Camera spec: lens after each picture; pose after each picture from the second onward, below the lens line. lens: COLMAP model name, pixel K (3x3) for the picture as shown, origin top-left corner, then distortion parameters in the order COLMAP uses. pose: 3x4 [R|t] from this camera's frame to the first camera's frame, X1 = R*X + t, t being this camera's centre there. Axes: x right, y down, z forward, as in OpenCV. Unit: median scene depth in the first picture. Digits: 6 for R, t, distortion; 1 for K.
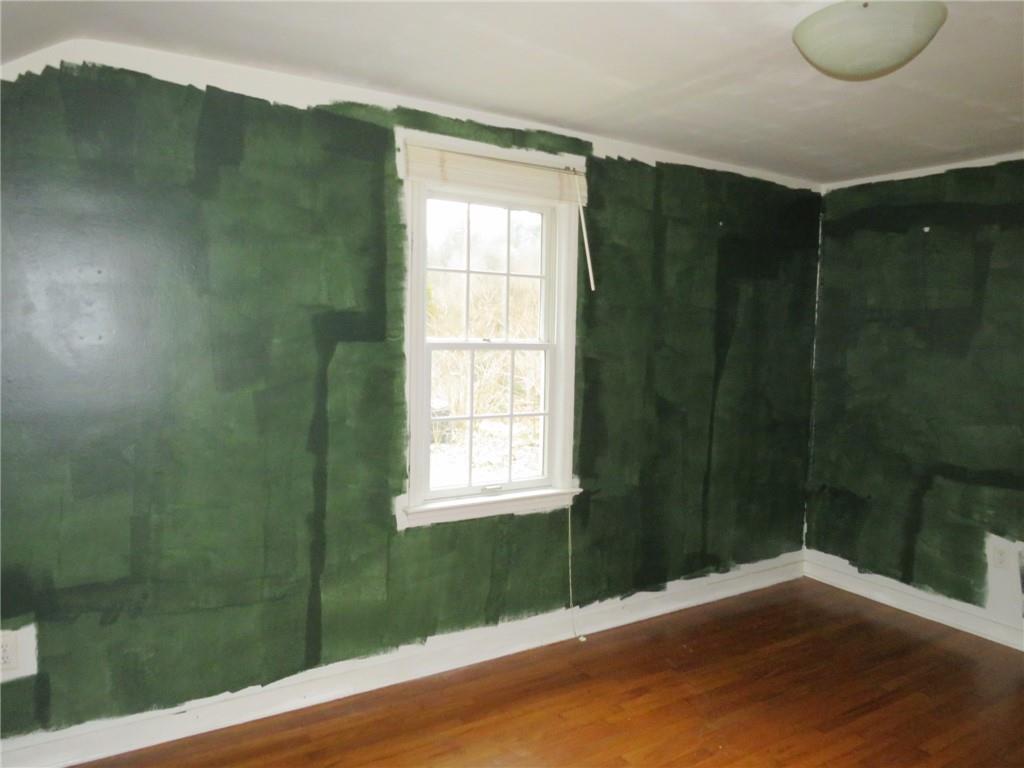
lens RADIAL K [[726.8, 0, 522.6], [0, 726.8, 386.1], [0, 0, 1]] dist [-0.026237, 0.002671]
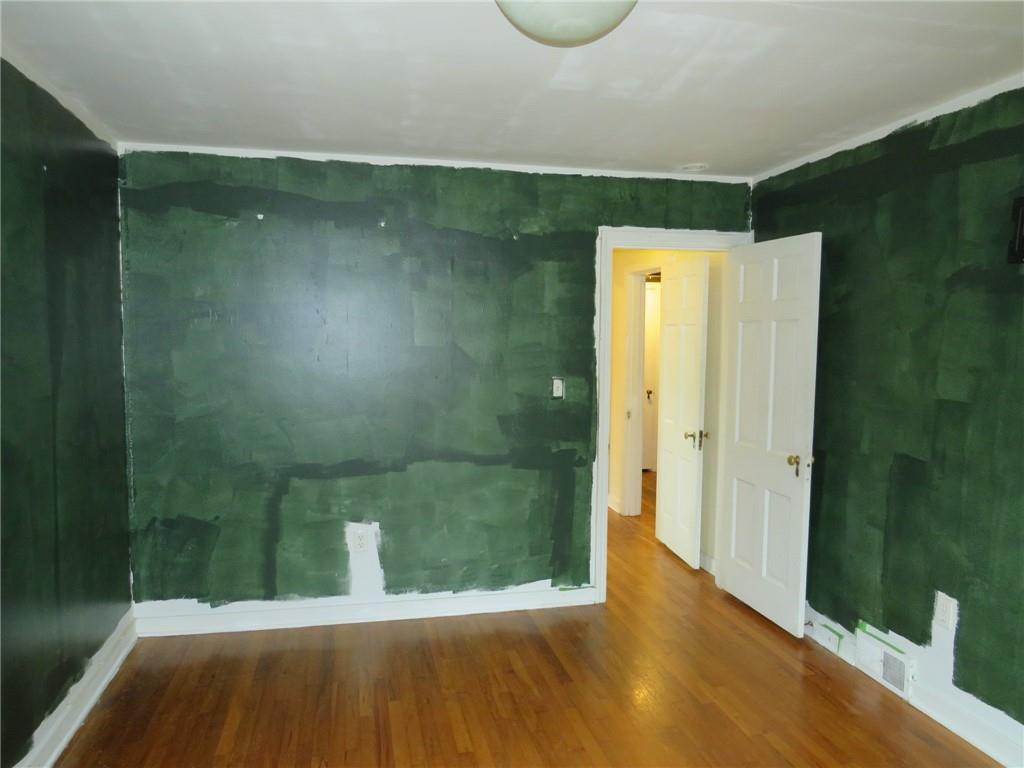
lens RADIAL K [[726.8, 0, 506.7], [0, 726.8, 380.2], [0, 0, 1]] dist [-0.026237, 0.002671]
pose [[0.349035, -0.081090, 0.933595, -0.197209], [0.073747, 0.995536, 0.058899, -0.037427], [-0.934203, 0.048292, 0.353457, 0.359290]]
